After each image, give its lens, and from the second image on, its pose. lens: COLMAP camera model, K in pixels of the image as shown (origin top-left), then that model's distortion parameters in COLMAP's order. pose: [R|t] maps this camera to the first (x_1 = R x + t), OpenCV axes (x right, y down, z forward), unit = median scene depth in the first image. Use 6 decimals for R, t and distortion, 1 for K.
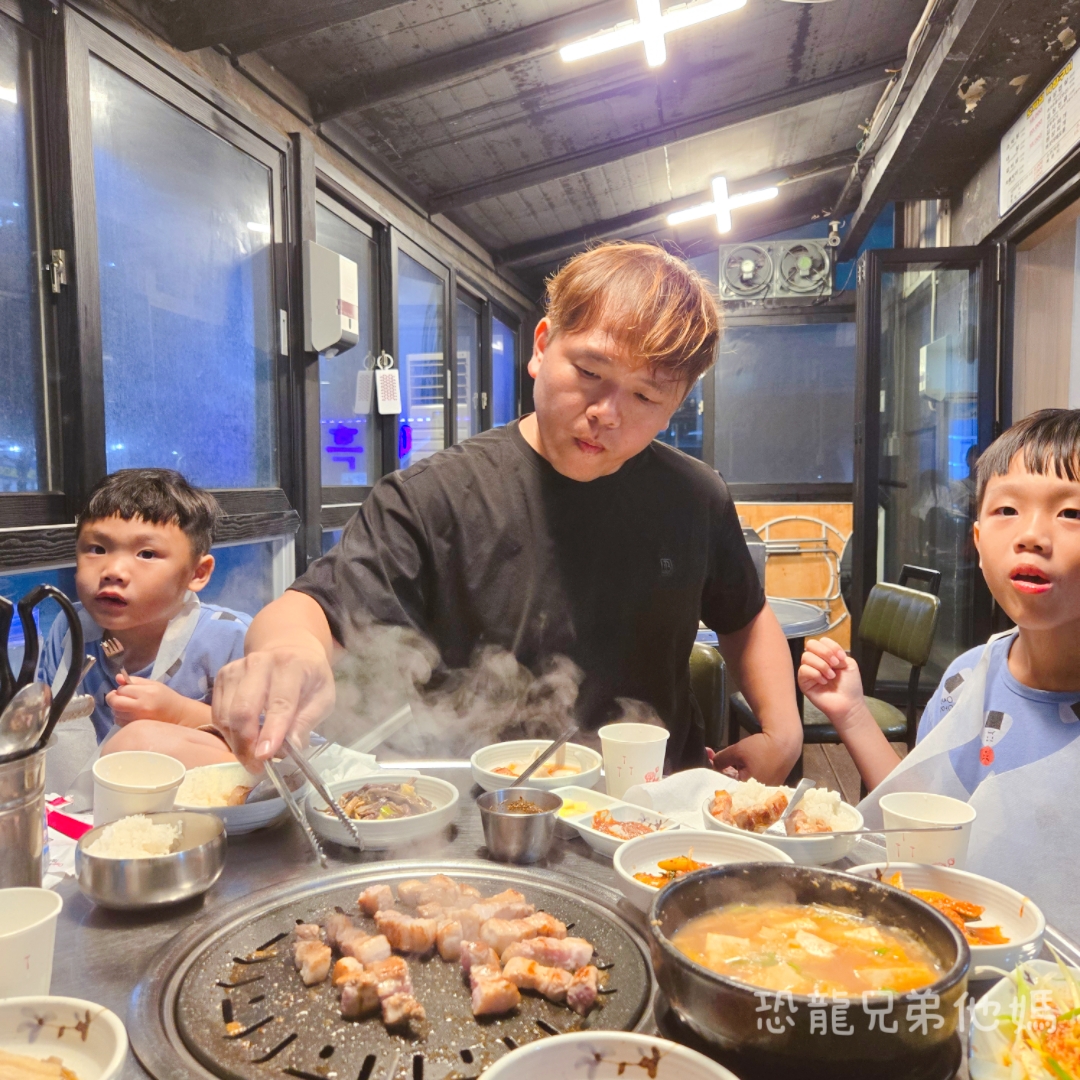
lens RADIAL K [[1037.9, 0, 540.0], [0, 1037.9, 540.0], [0, 0, 1]] dist [-0.033227, -0.009466]
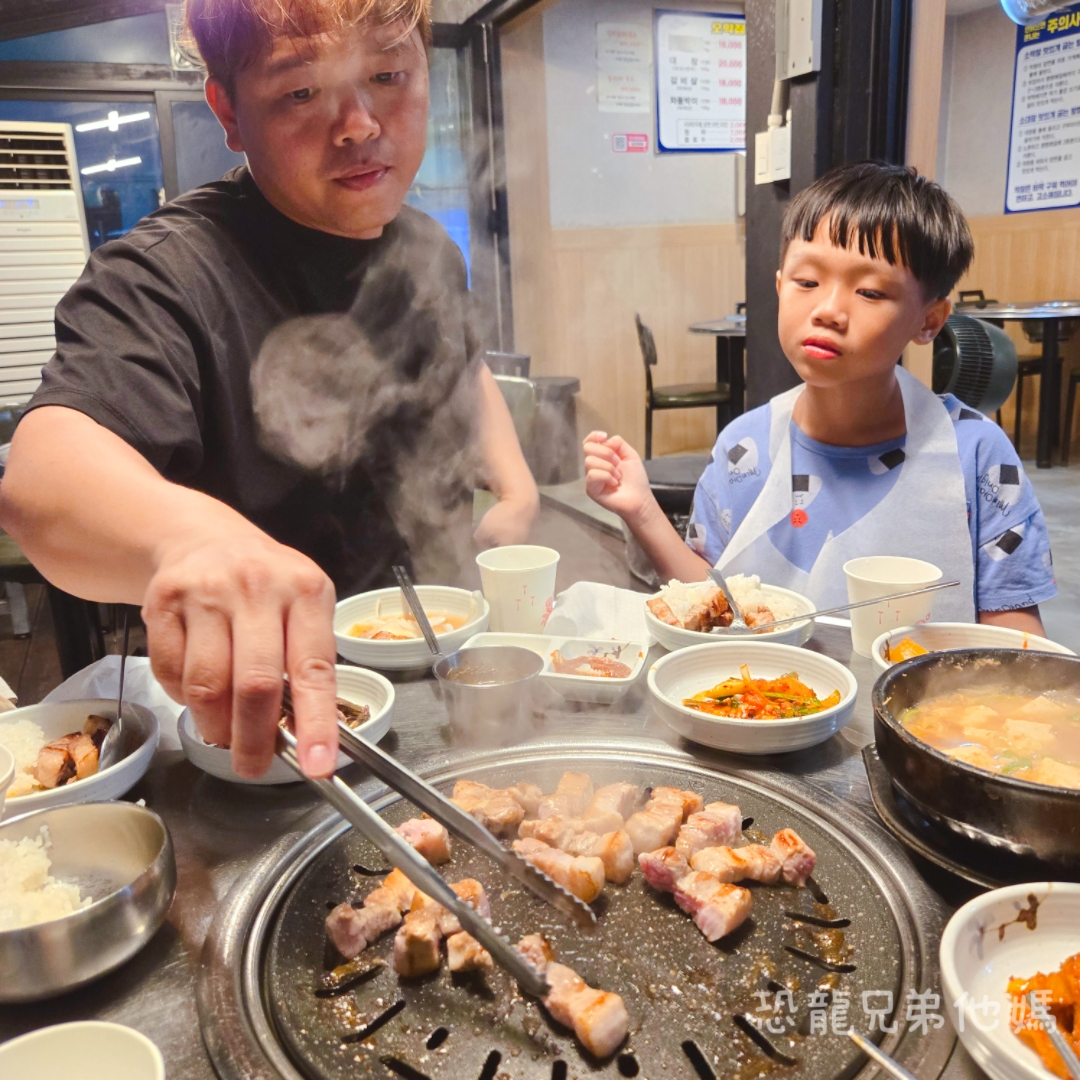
lens RADIAL K [[997.7, 0, 540.0], [0, 997.7, 540.0], [0, 0, 1]] dist [0.001091, -0.010087]
pose [[0.828066, -0.177538, 0.531777, -0.330955], [0.072788, 0.974551, 0.212019, -0.003702], [-0.555885, -0.136859, 0.819915, 0.308432]]
